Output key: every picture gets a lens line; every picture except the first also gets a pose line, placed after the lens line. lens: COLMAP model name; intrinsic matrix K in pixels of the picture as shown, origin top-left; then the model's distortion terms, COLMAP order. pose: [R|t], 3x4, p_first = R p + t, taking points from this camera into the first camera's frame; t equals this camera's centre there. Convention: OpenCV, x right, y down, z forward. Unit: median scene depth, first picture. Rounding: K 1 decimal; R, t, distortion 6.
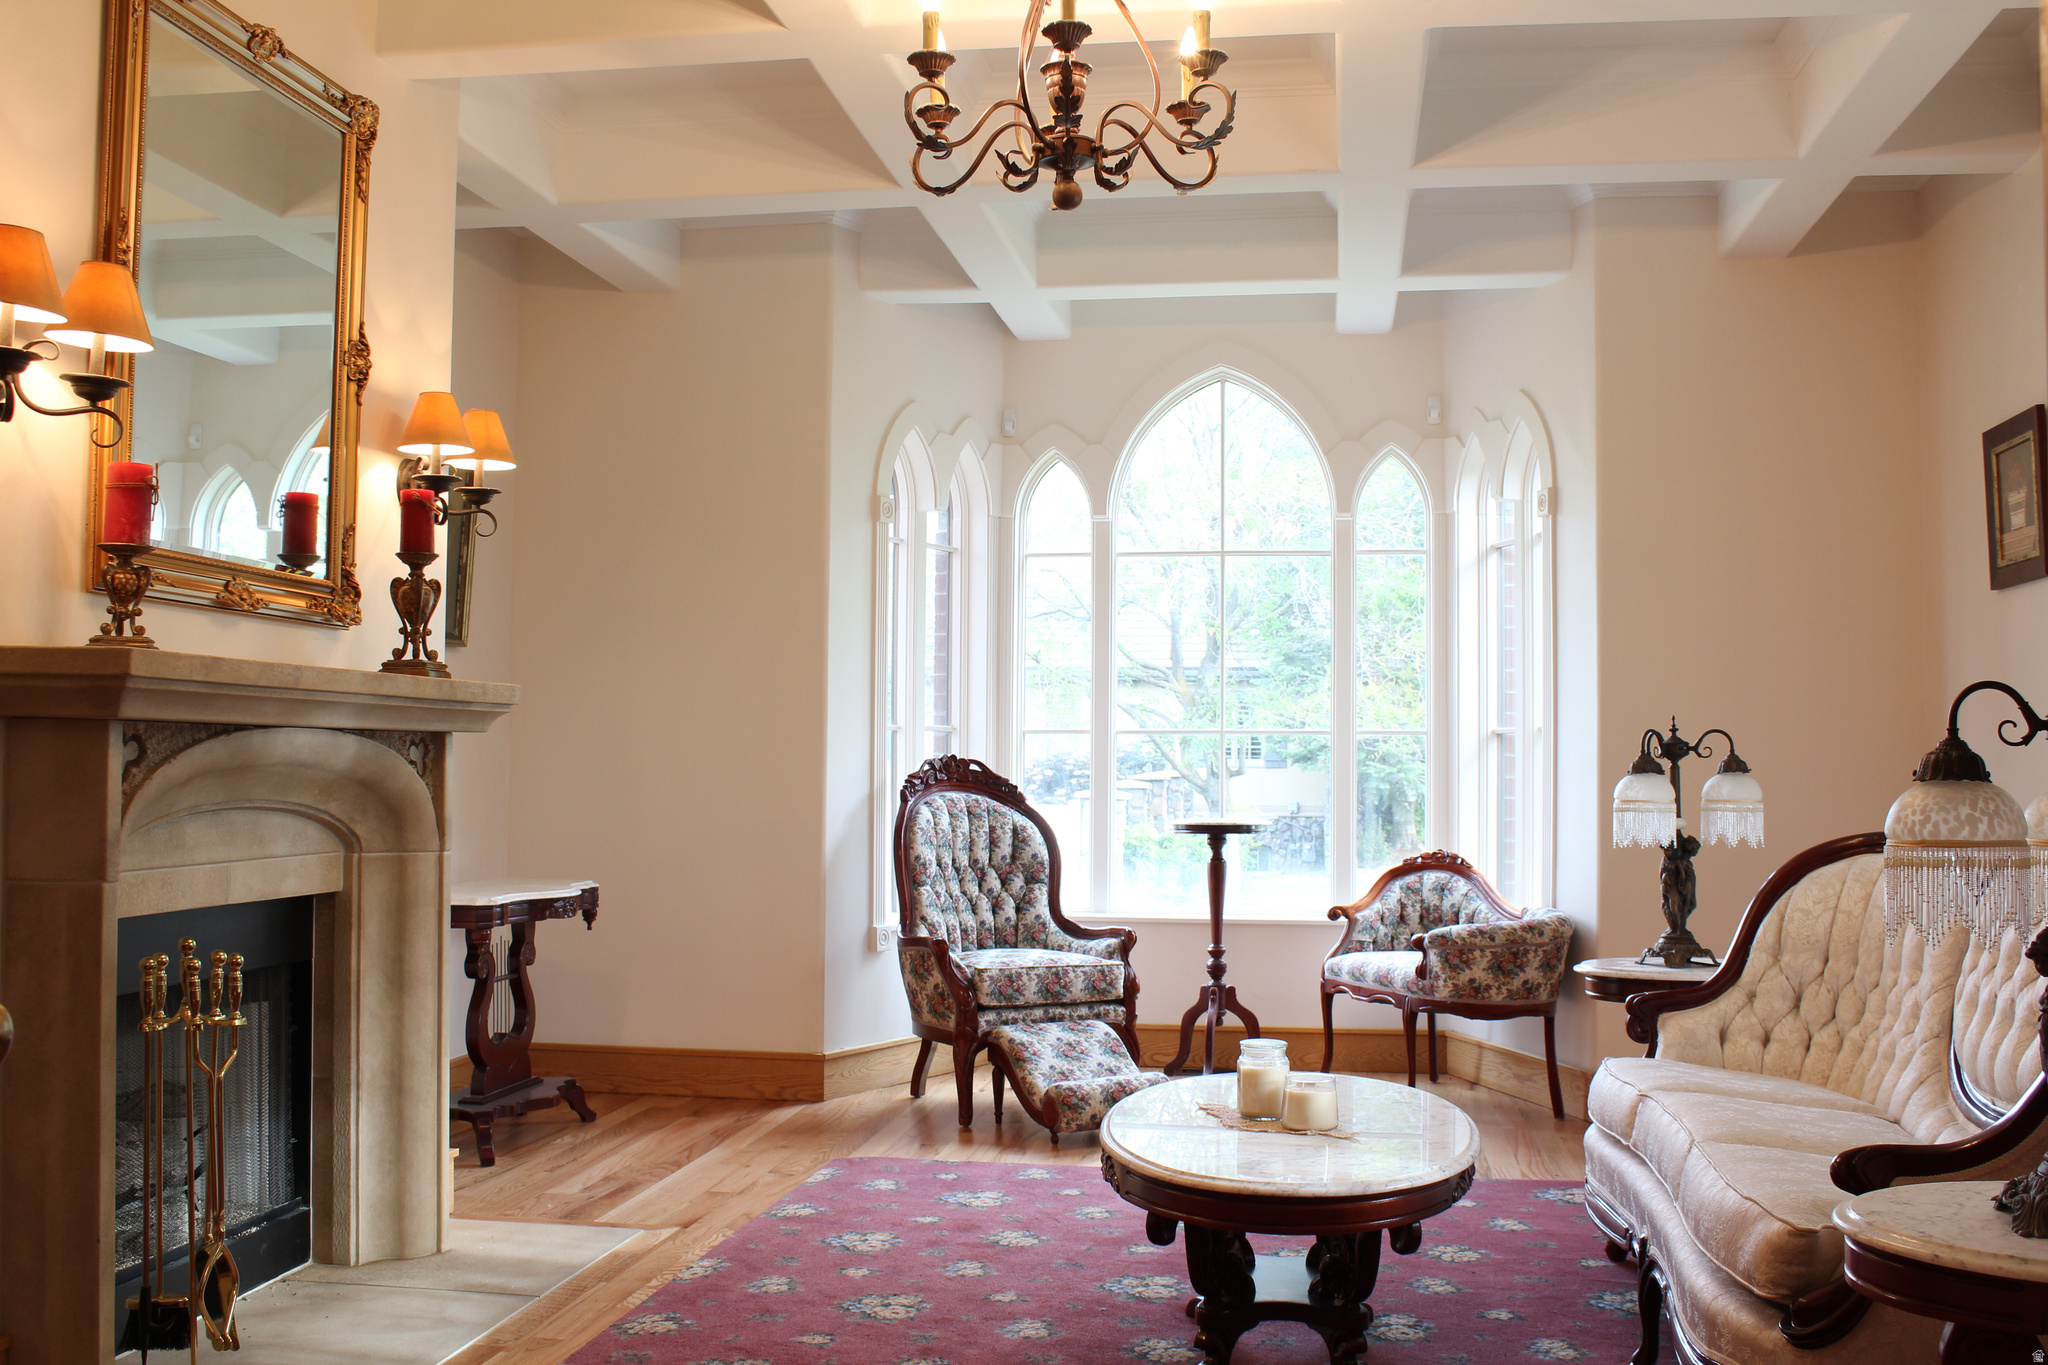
lens RADIAL K [[2004.8, 0, 1024.0], [0, 2004.8, 682.5], [0, 0, 1]] dist [-0.173777, 0.184639]
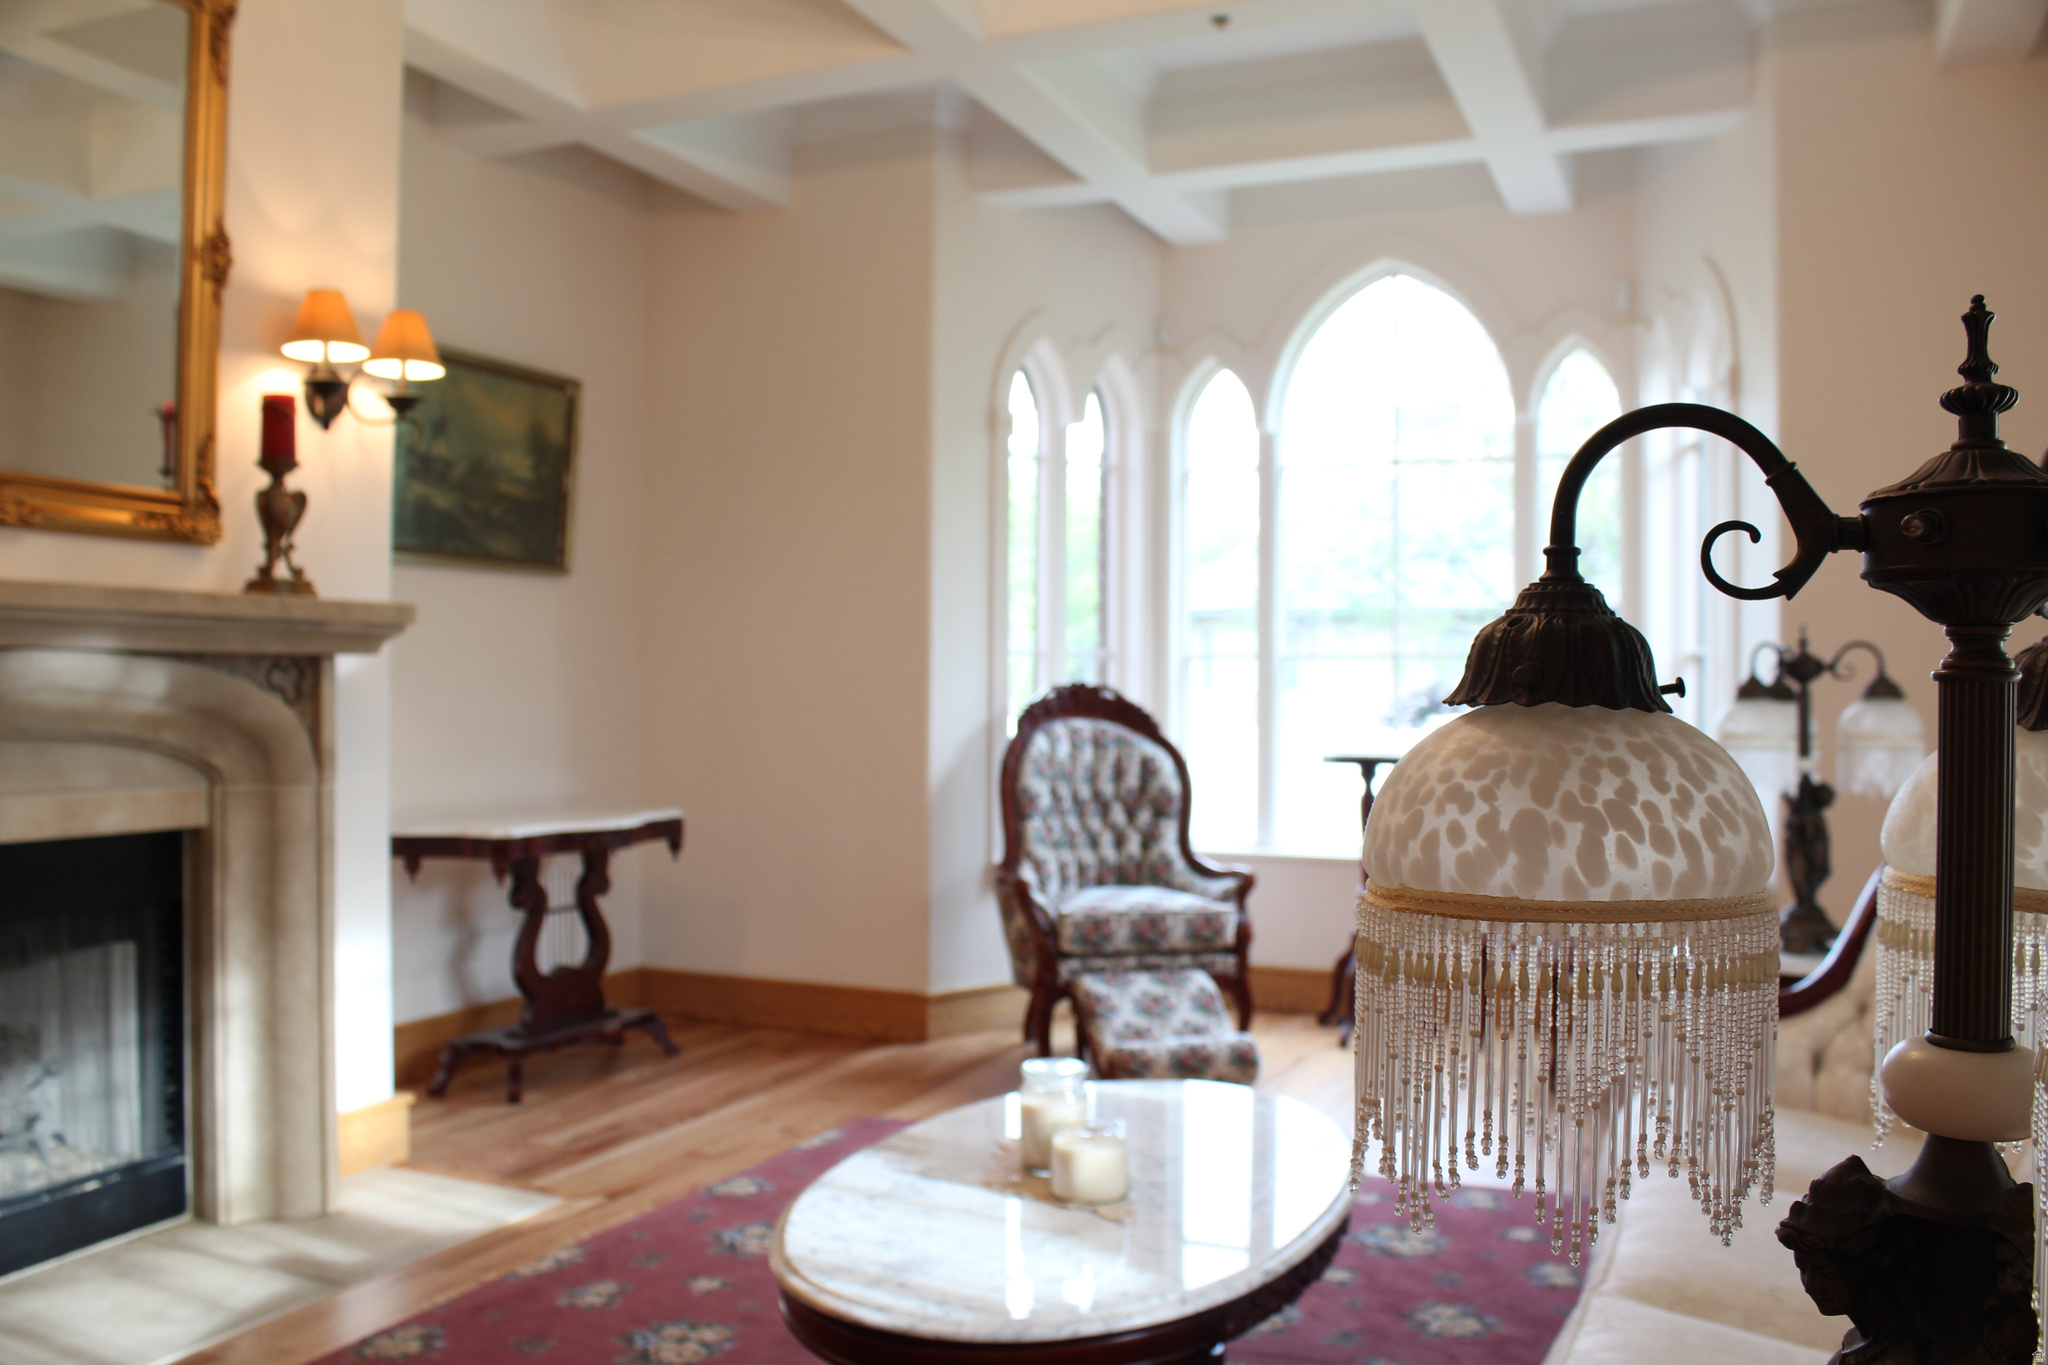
lens RADIAL K [[1699.0, 0, 1024.2], [0, 1699.0, 701.4], [0, 0, 1]] dist [-0.181136, 0.147923]
pose [[0.965989, -0.000911, -0.258583, 0.160623], [0.012329, 0.999019, 0.042536, 0.012644], [0.258291, -0.044277, 0.965052, 0.242810]]
